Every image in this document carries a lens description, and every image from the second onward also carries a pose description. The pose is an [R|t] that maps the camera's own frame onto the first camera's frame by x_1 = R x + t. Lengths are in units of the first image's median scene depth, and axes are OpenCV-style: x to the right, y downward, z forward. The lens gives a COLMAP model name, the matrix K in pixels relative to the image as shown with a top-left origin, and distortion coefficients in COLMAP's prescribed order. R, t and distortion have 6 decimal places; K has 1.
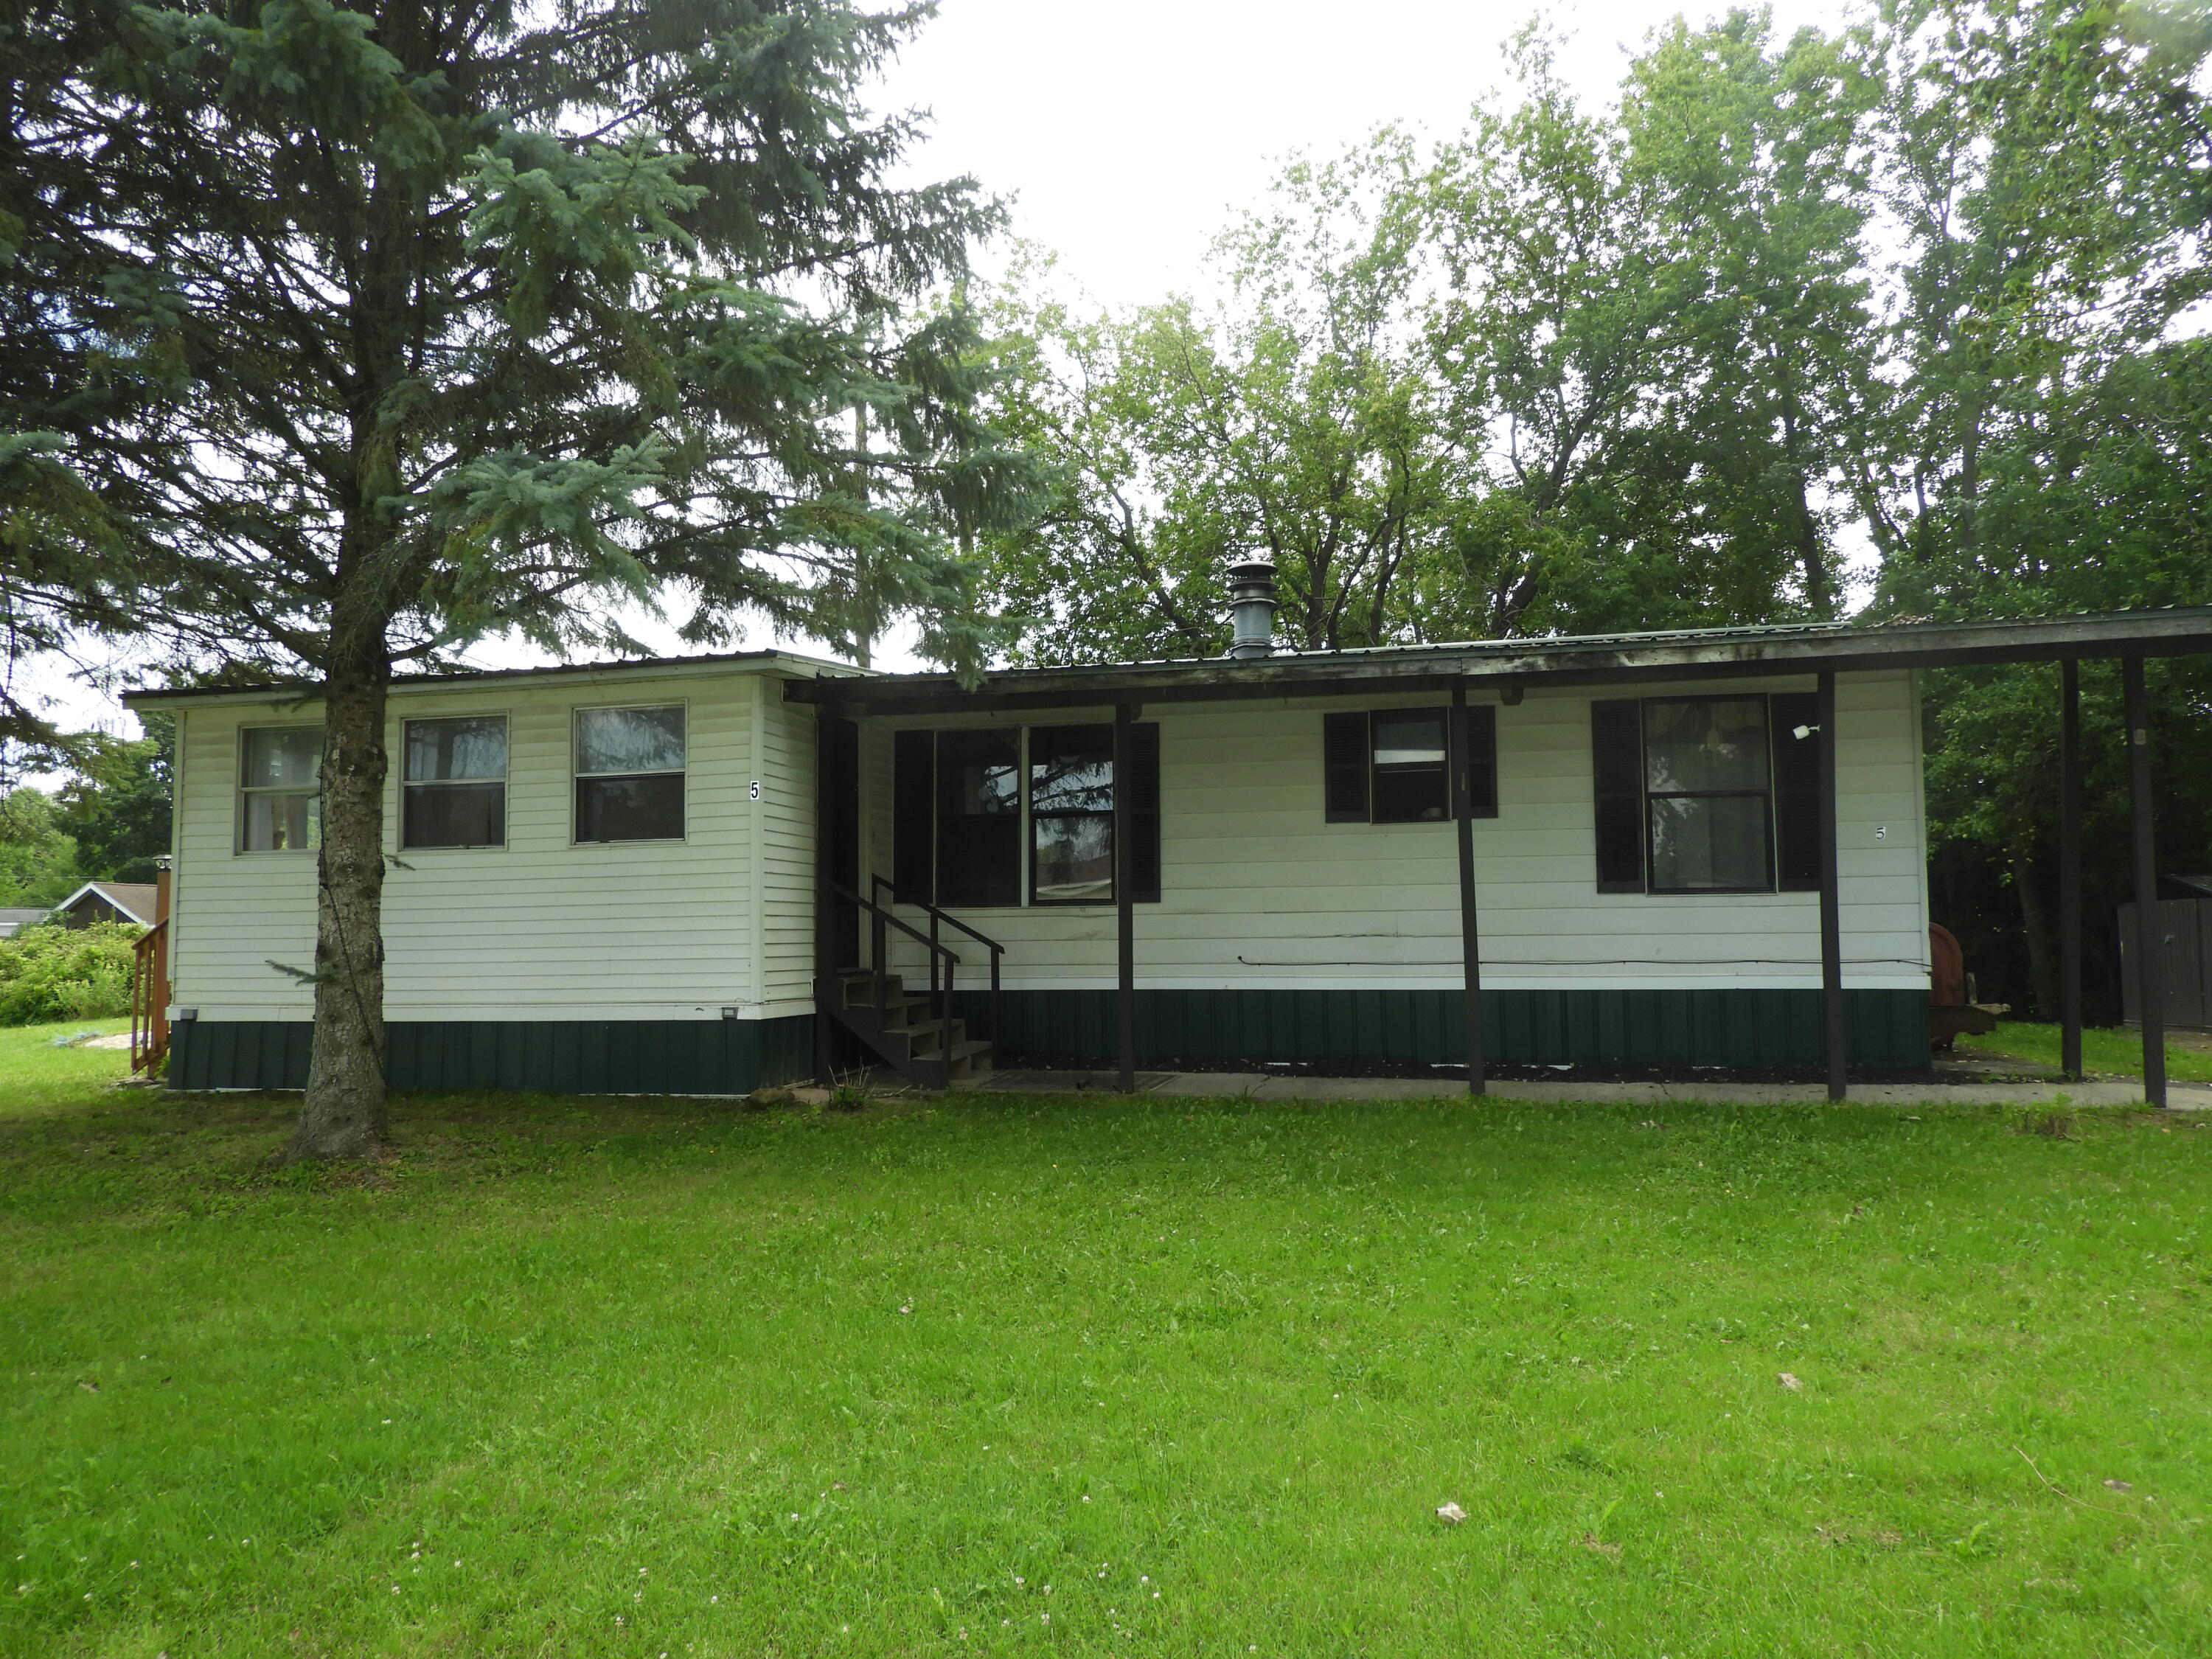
lens RADIAL K [[1568.5, 0, 1101.9], [0, 1568.5, 828.0], [0, 0, 1]] dist [0.008132, -0.000676]
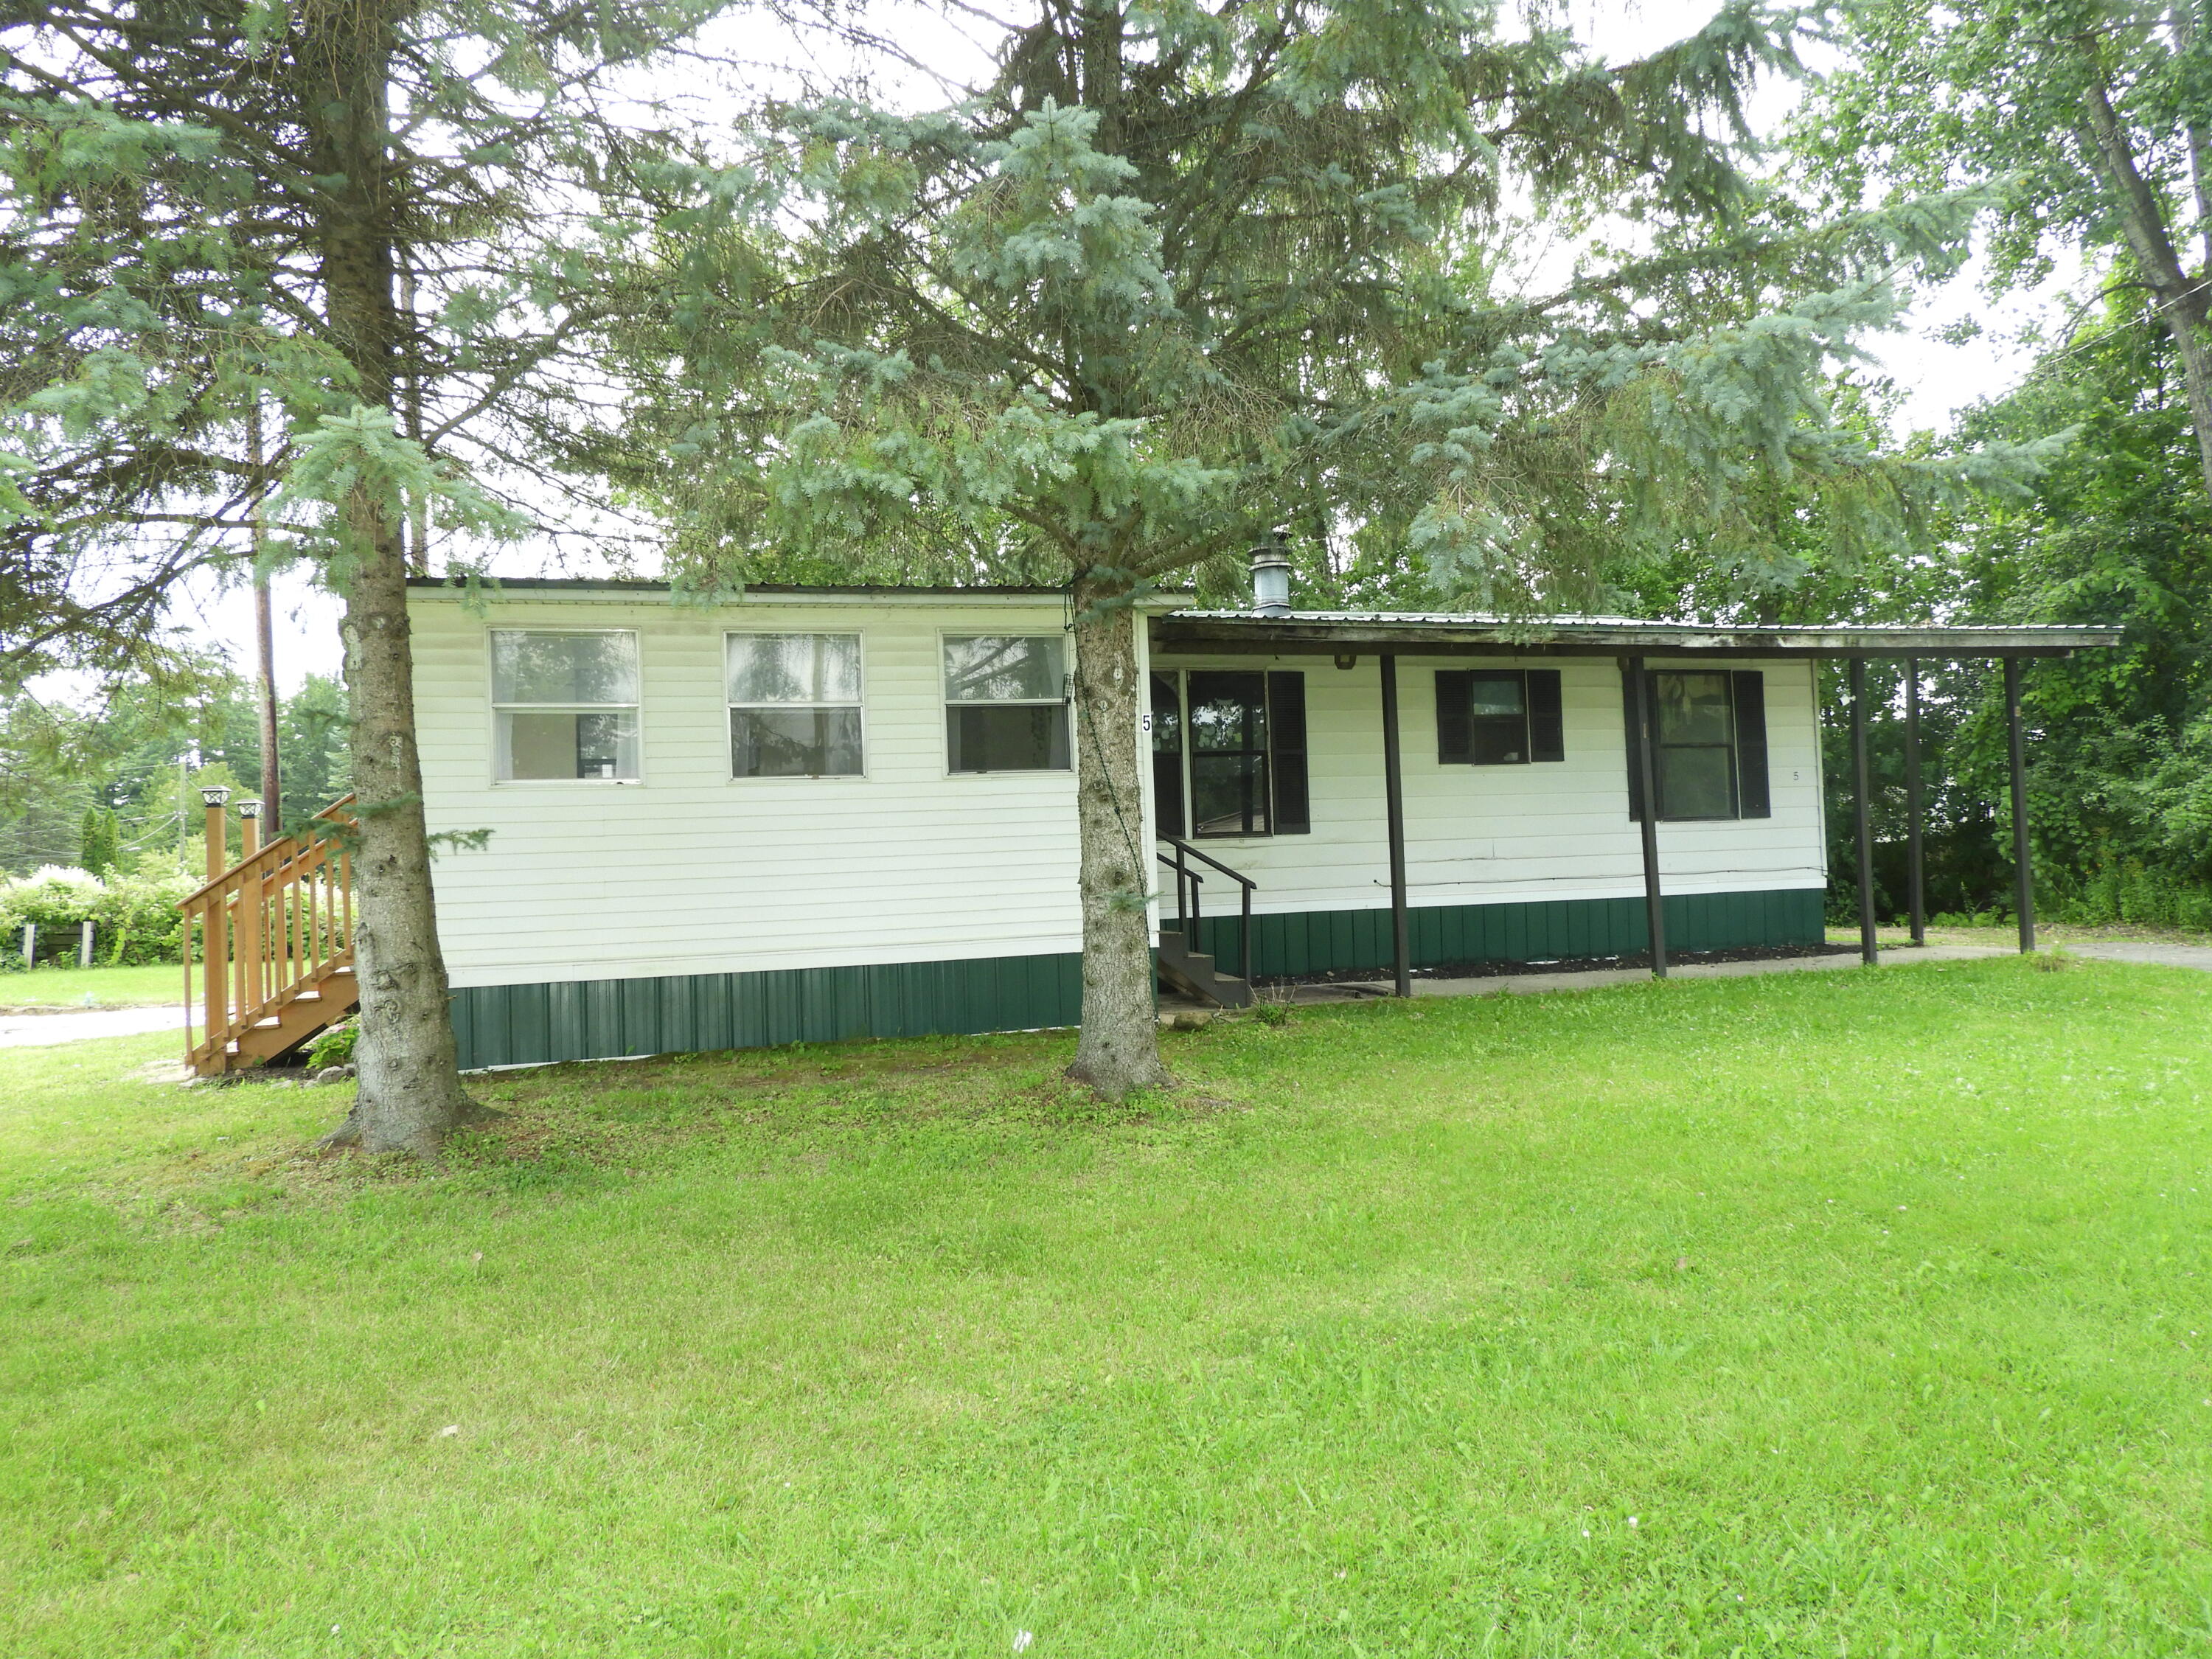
lens RADIAL K [[1568.5, 0, 1097.7], [0, 1568.5, 831.2], [0, 0, 1]] dist [0.008132, -0.000676]
pose [[0.860376, -0.009523, 0.509571, -0.698738], [-0.006571, 0.999535, 0.029774, 0.014303], [-0.509617, -0.028965, 0.859914, 0.121112]]
